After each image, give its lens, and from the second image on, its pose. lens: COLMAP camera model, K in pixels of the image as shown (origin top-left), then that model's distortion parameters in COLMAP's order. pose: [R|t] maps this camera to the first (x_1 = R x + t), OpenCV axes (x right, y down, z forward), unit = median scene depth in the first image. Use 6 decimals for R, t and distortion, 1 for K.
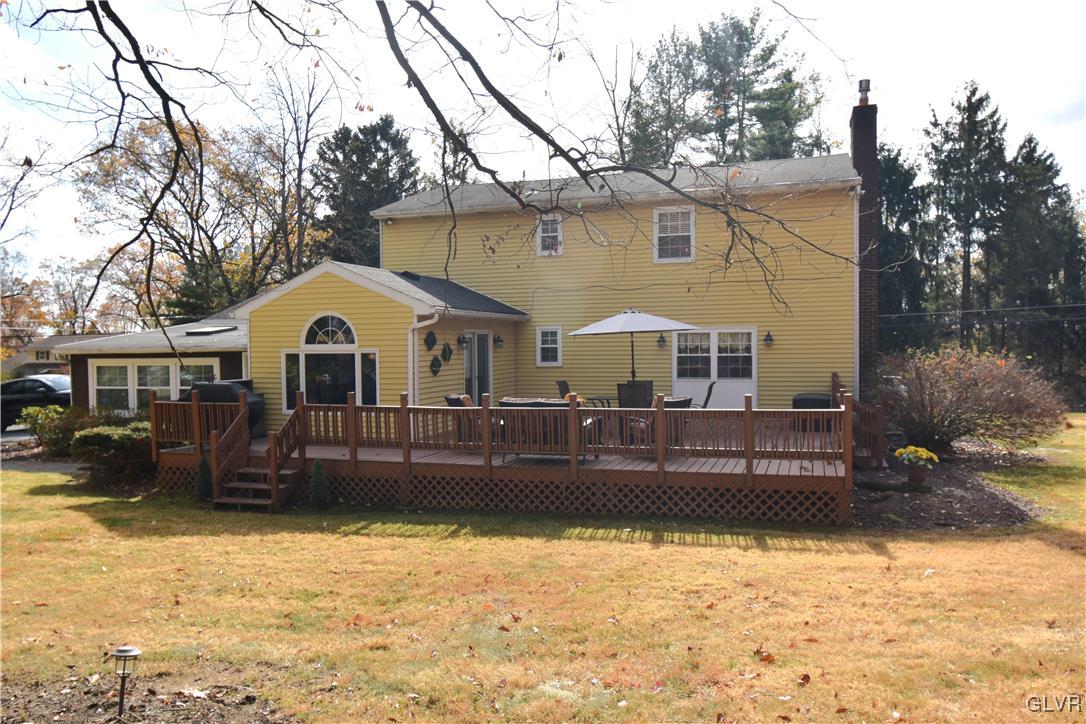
lens RADIAL K [[826.4, 0, 542.2], [0, 826.4, 361.4], [0, 0, 1]] dist [-0.000669, -0.000789]
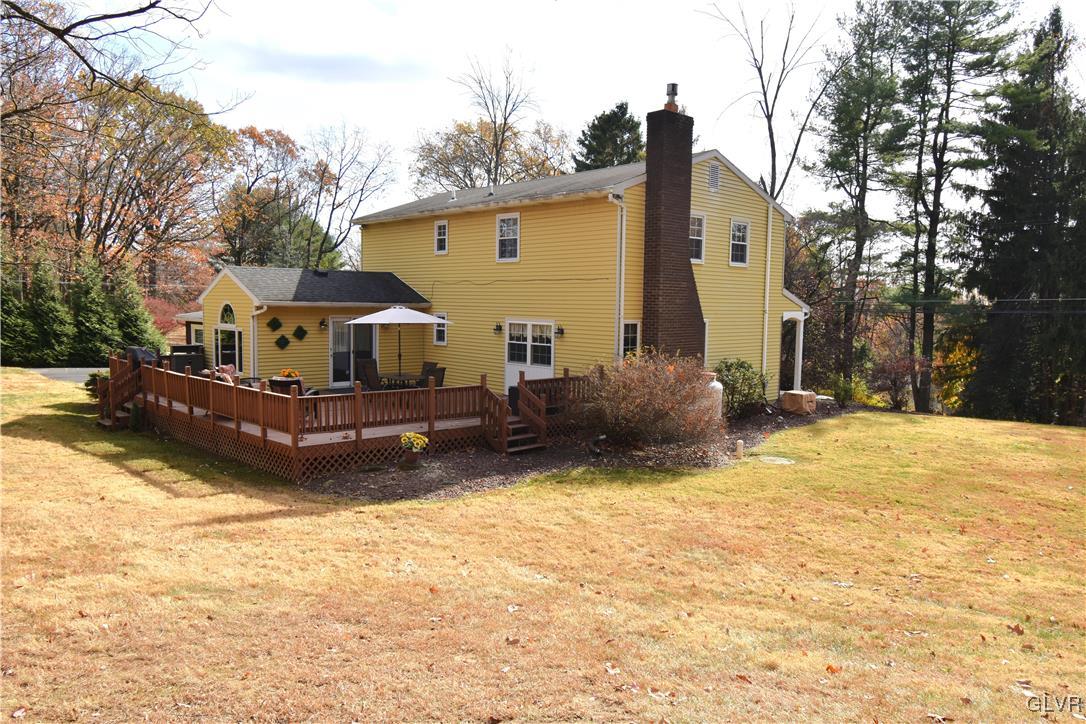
lens RADIAL K [[792.5, 0, 542.5], [0, 792.5, 363.3], [0, 0, 1]] dist [-0.002407, -0.000288]
pose [[0.872534, 0.064086, -0.484333, 0.758972], [-0.037170, 0.997194, 0.064984, -0.052349], [0.487138, -0.038698, 0.872467, 0.047337]]
